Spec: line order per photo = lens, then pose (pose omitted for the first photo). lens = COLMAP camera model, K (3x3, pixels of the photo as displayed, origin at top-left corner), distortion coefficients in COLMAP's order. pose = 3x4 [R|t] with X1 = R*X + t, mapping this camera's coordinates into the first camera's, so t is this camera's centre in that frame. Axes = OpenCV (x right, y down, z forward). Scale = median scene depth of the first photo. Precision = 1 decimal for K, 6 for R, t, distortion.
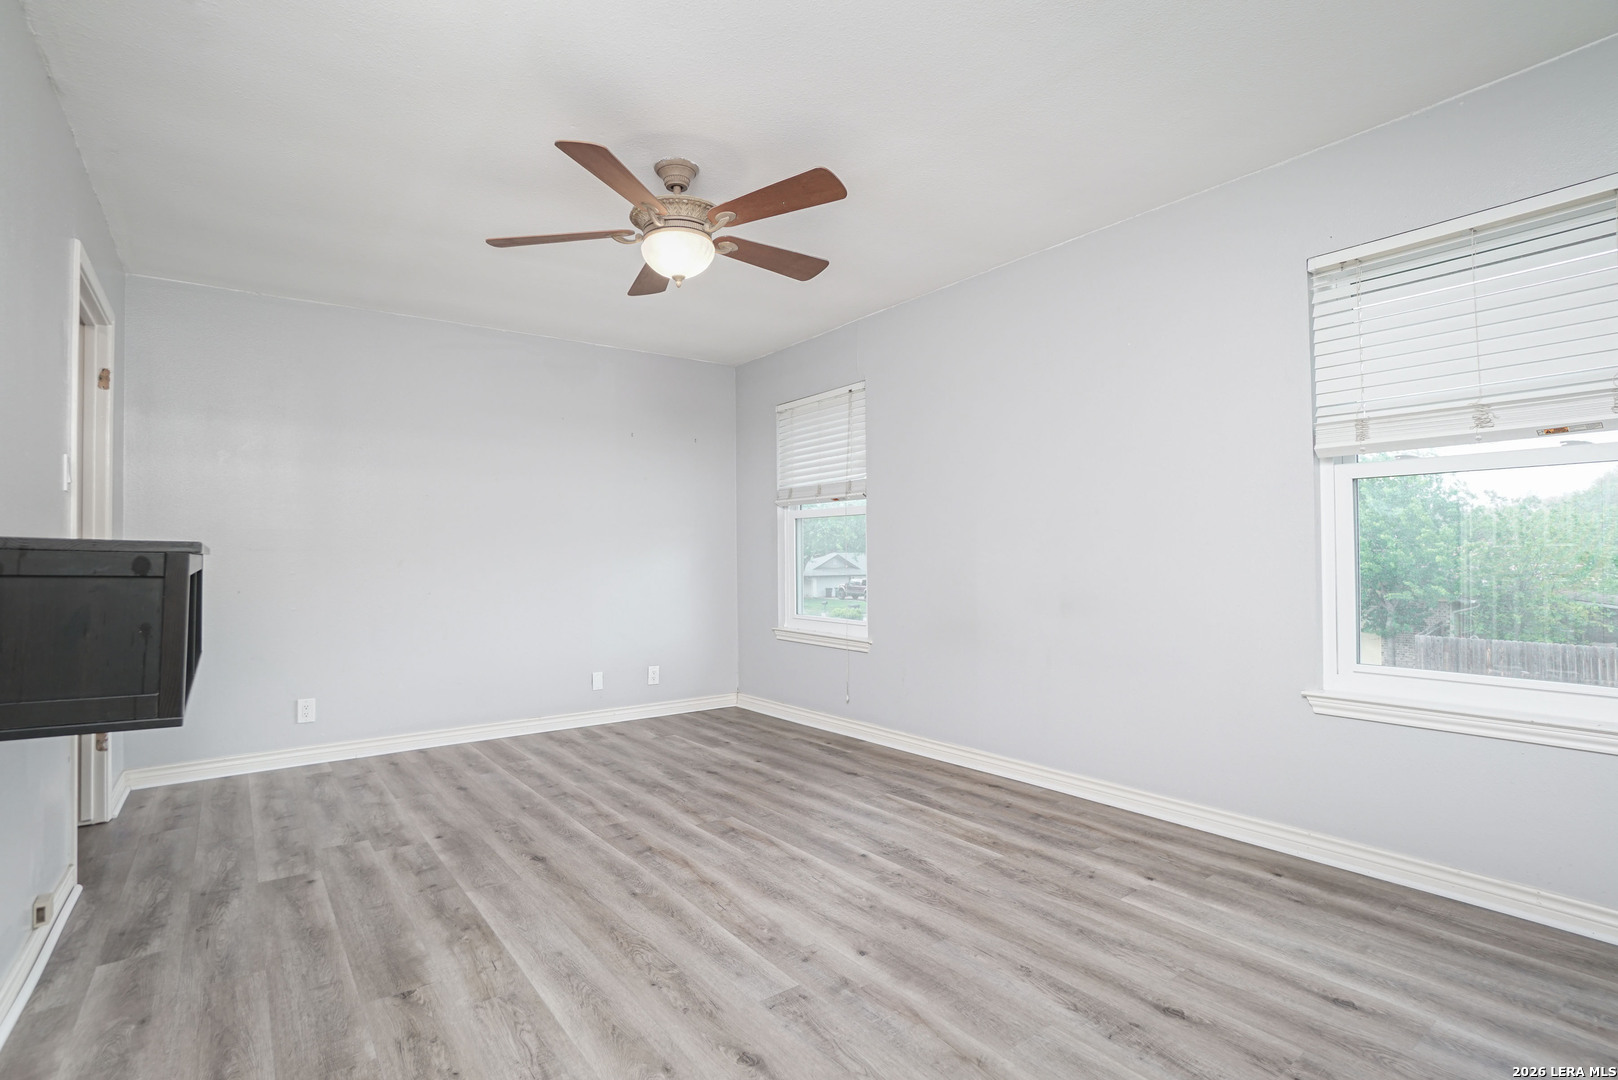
lens RADIAL K [[810.9, 0, 784.7], [0, 810.9, 539.8], [0, 0, 1]] dist [-0.054538, 0.026725]
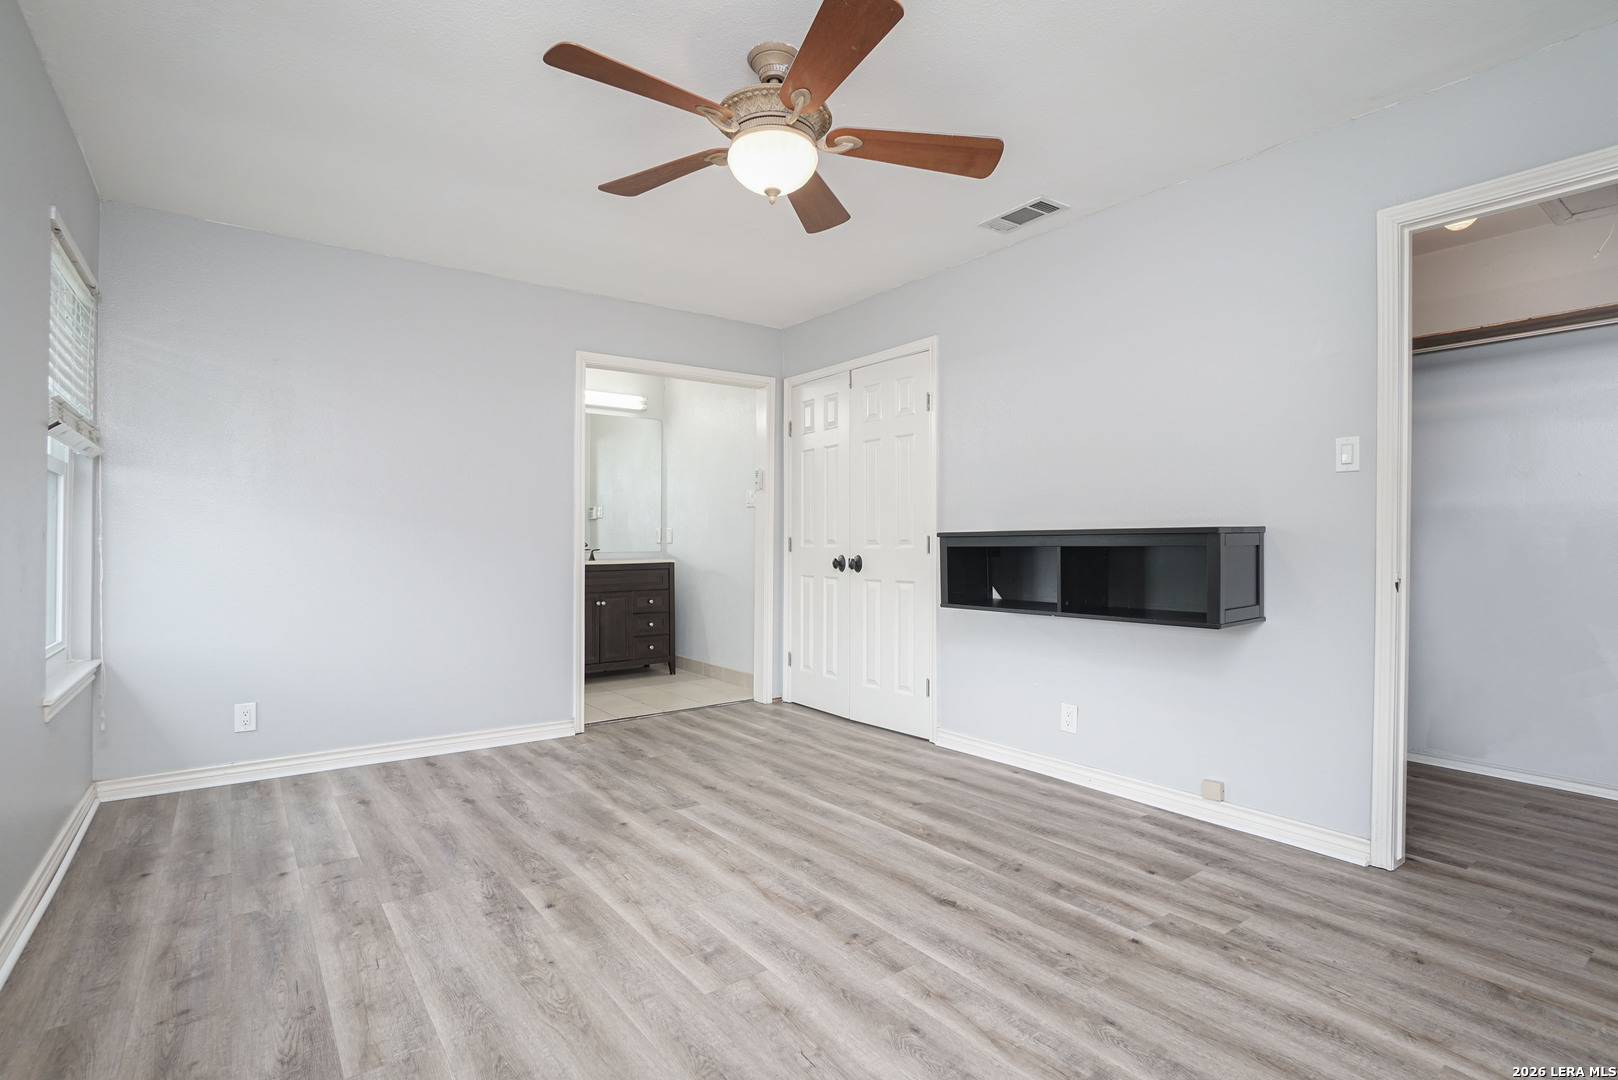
lens RADIAL K [[810.9, 0, 784.7], [0, 810.9, 539.8], [0, 0, 1]] dist [-0.054538, 0.026725]
pose [[-0.999968, 0.007301, 0.003313, -0.154527], [0.007208, 0.999604, -0.027191, 0.048800], [-0.003510, -0.027166, -0.999625, 1.937728]]
